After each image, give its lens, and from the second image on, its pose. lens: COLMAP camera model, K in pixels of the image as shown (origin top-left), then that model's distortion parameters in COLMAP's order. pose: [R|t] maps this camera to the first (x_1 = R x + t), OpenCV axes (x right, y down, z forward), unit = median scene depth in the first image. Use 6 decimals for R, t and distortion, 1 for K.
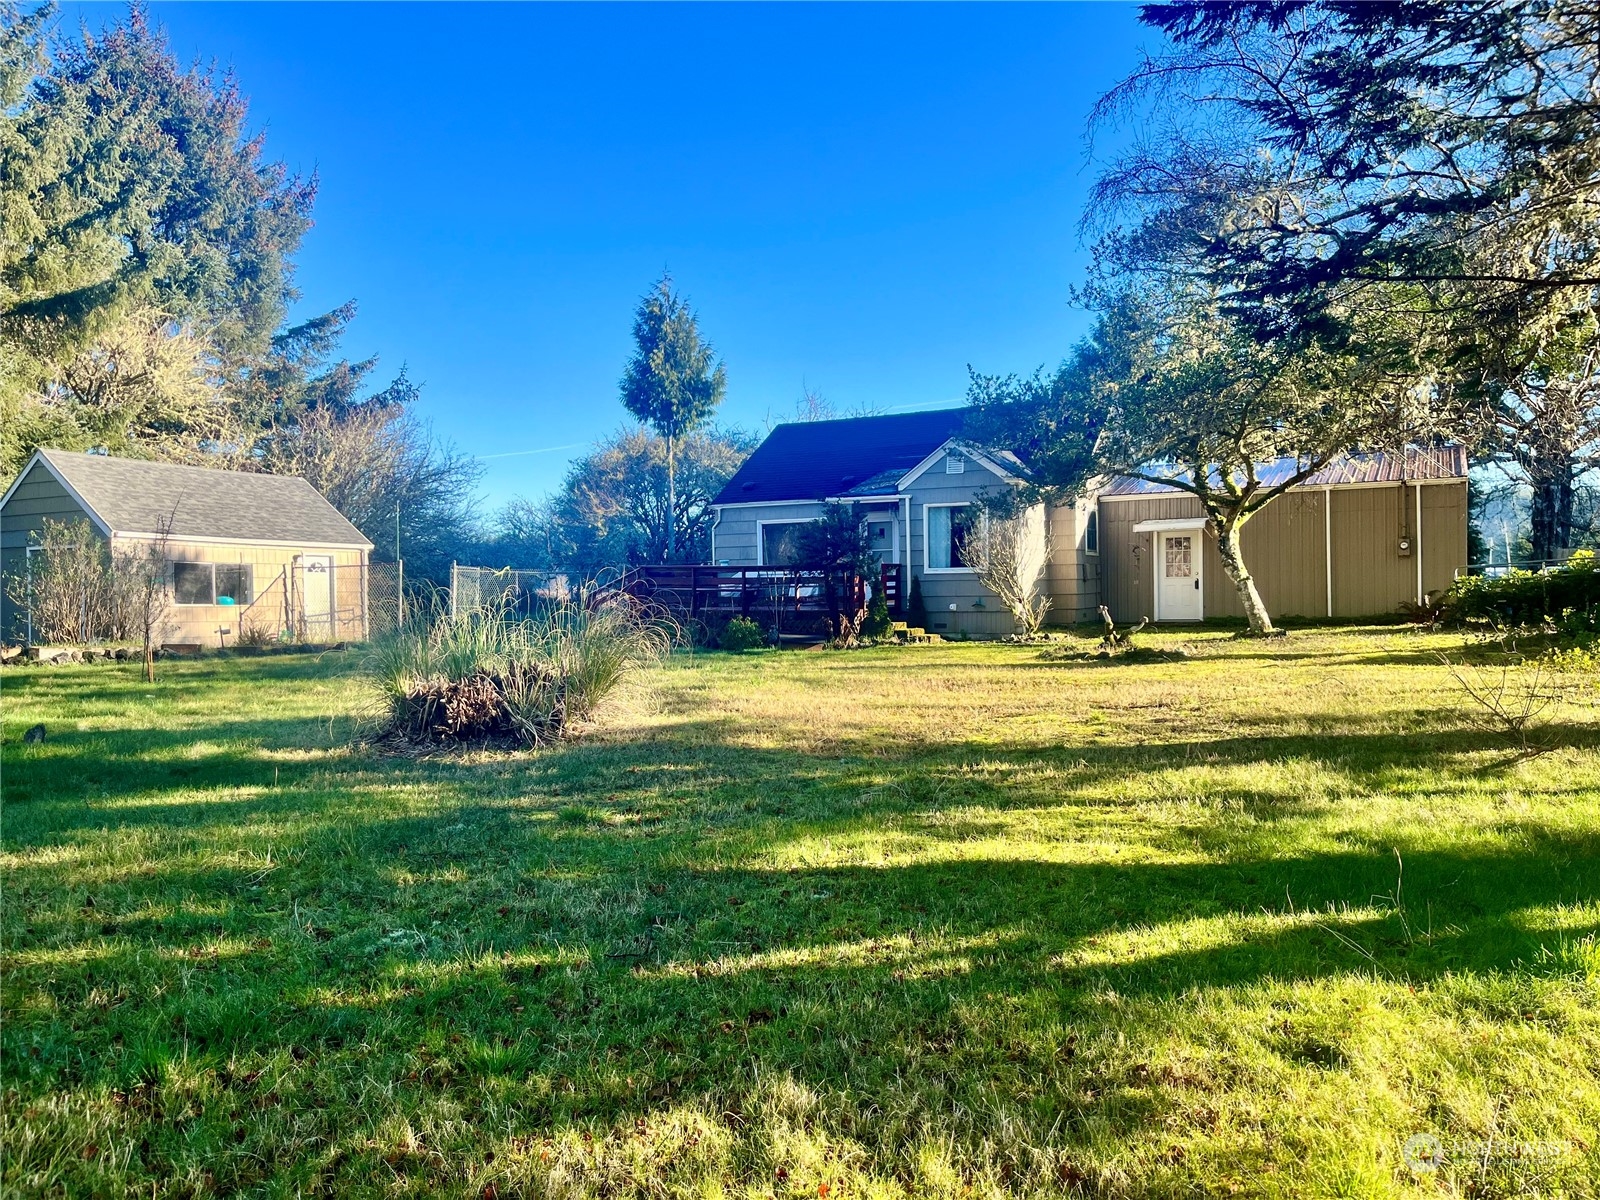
lens RADIAL K [[1209.7, 0, 783.9], [0, 1209.7, 614.2], [0, 0, 1]] dist [0.052295, -0.087049]
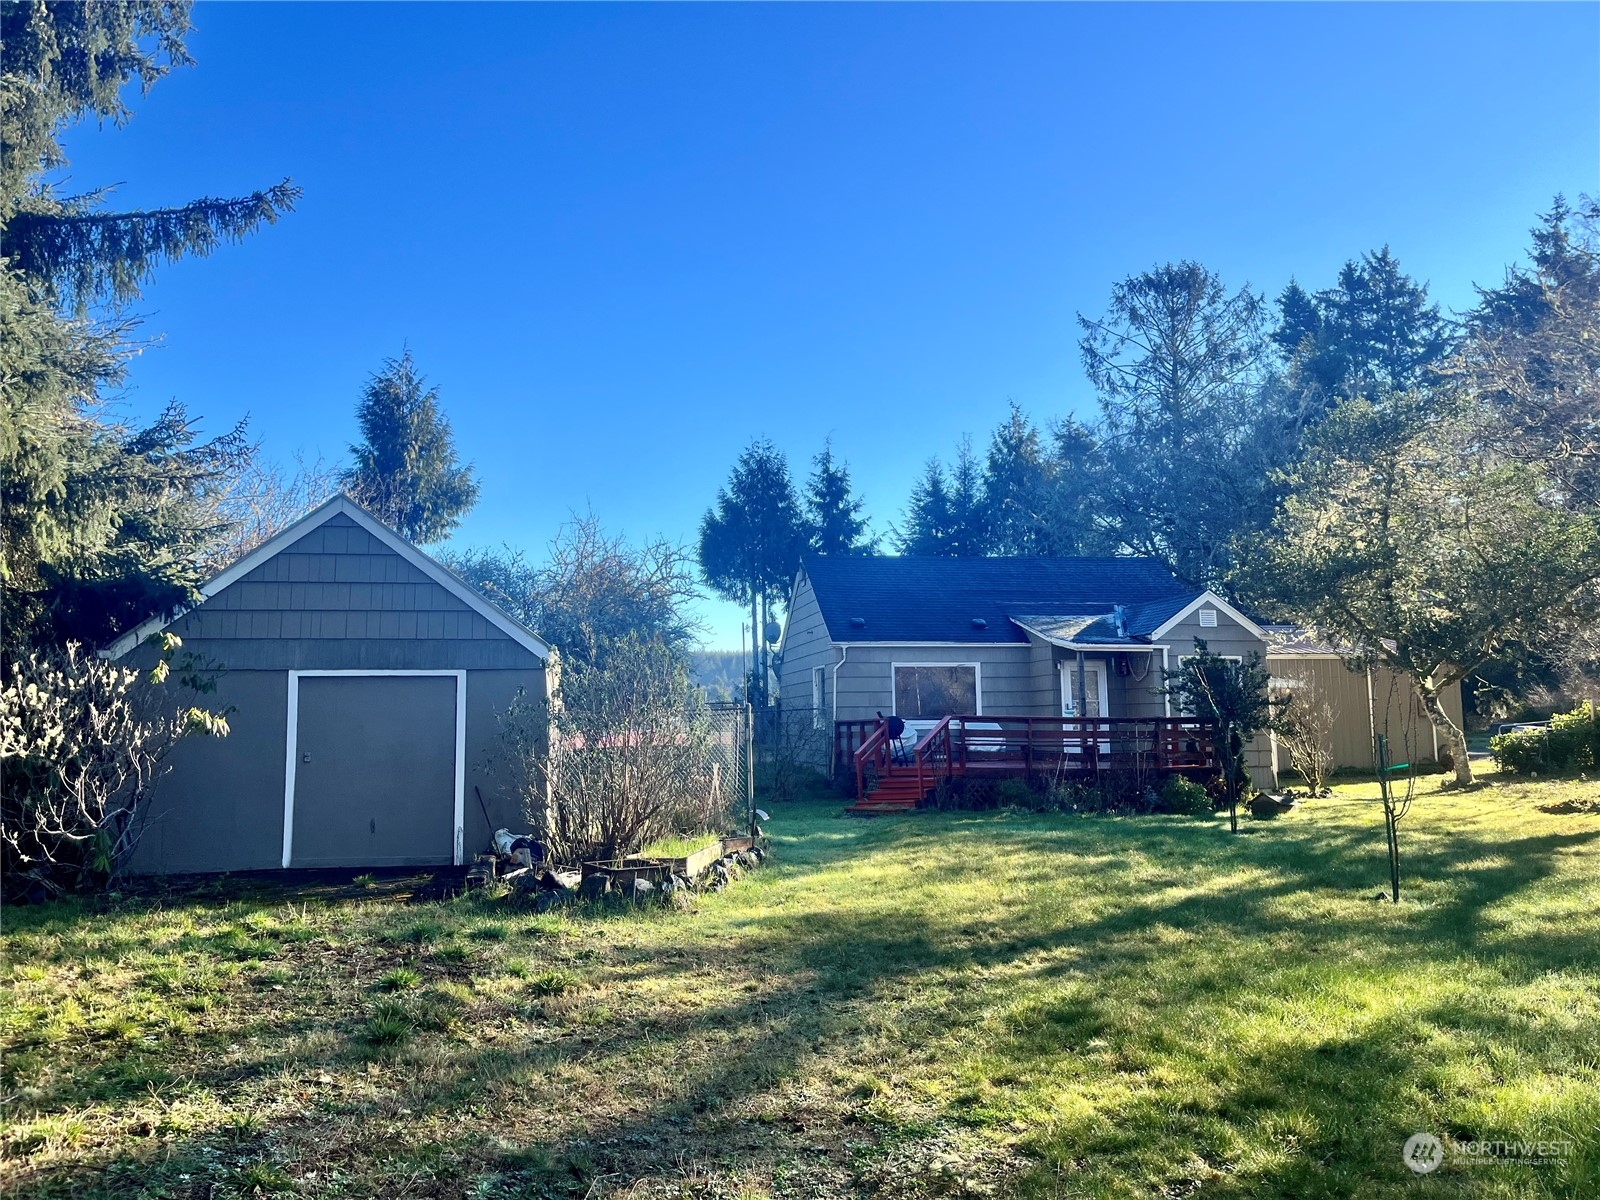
lens RADIAL K [[1209.7, 0, 782.2], [0, 1209.7, 610.7], [0, 0, 1]] dist [0.052295, -0.087049]
pose [[0.792287, 0.063723, 0.606812, -0.763767], [0.011612, 0.992776, -0.119416, -0.014470], [-0.610039, 0.101658, 0.785823, 0.443467]]
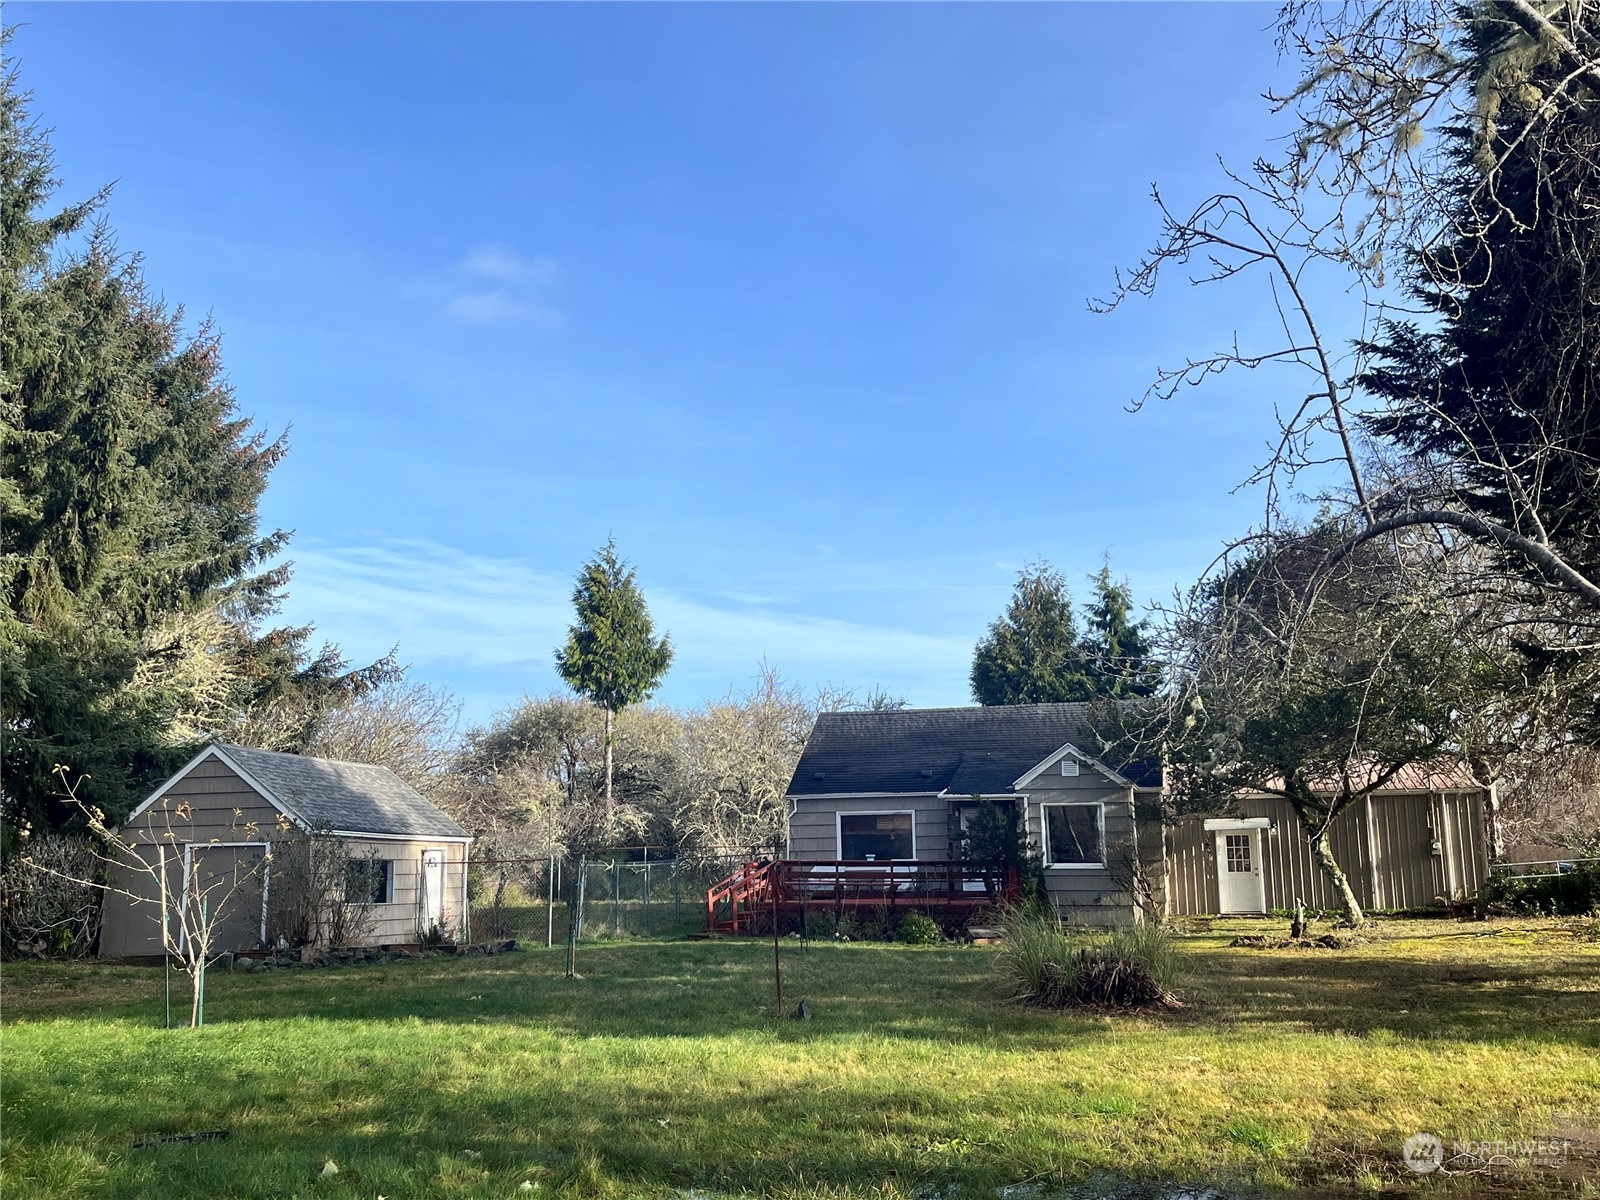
lens RADIAL K [[1477.4, 0, 810.9], [0, 1477.4, 593.7], [0, 0, 1]] dist [0.037243, 0.000000]
pose [[0.973646, 0.041942, 0.224173, -0.404001], [0.004848, 0.978916, -0.204208, -0.005748], [-0.228012, 0.199913, 0.952914, -0.255706]]
